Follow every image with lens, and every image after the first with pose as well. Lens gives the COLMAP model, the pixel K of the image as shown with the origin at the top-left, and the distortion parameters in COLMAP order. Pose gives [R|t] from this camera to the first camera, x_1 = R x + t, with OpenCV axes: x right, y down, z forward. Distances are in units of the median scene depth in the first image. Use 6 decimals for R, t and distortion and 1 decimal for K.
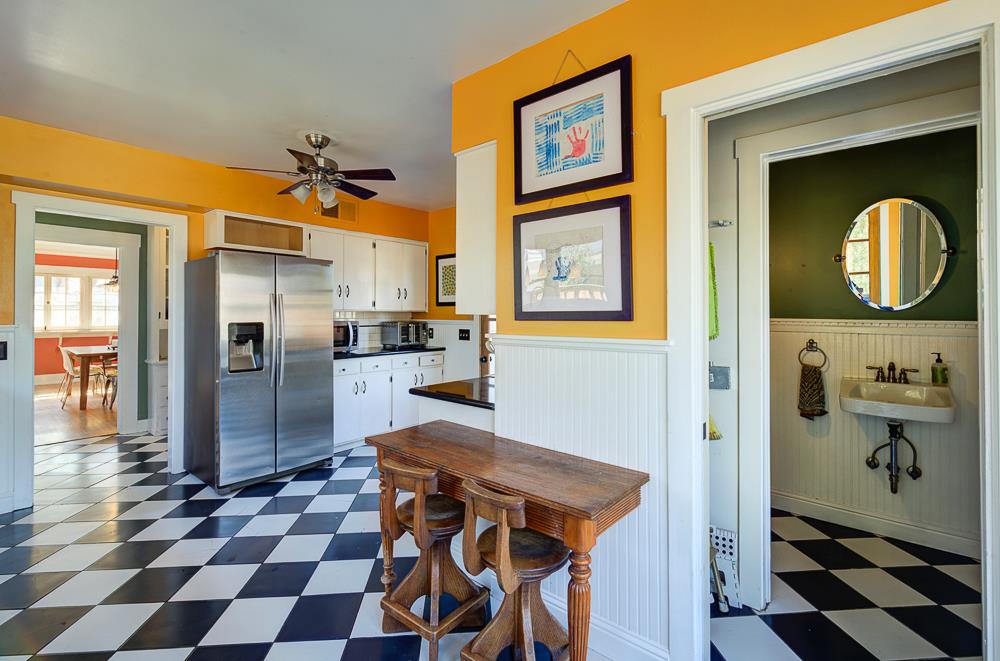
lens RADIAL K [[460.7, 0, 495.4], [0, 460.7, 320.8], [0, 0, 1]] dist [0.000908, 0.000006]
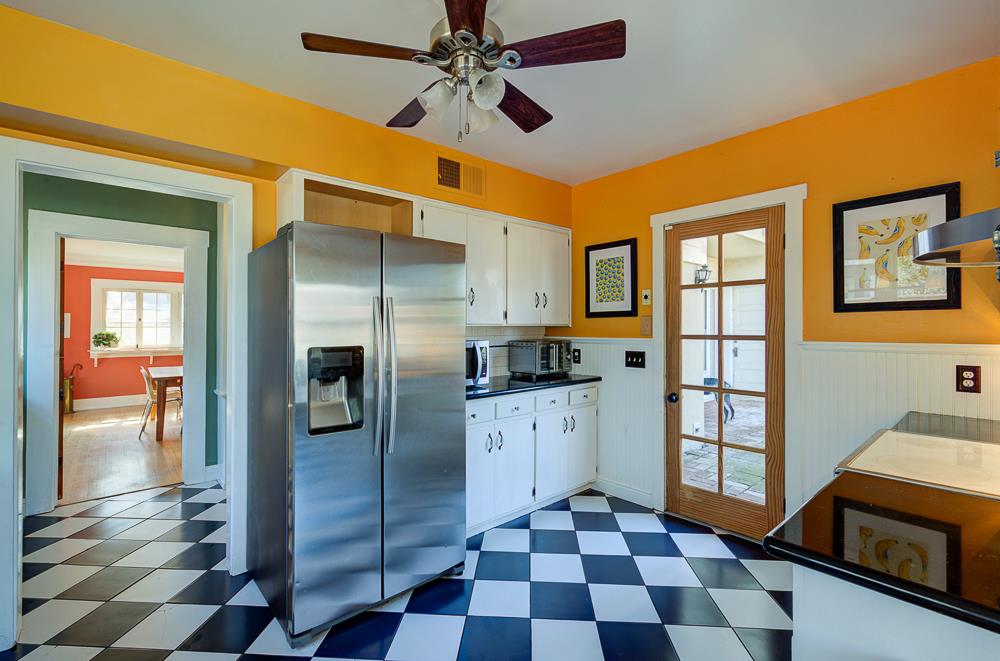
lens RADIAL K [[451.6, 0, 487.8], [0, 451.6, 329.2], [0, 0, 1]] dist [-0.000536, 0.000209]
pose [[0.987047, -0.006237, -0.160311, -0.176698], [0.004052, 0.999894, -0.013956, -0.005987], [0.160381, 0.013125, 0.986968, 0.317430]]
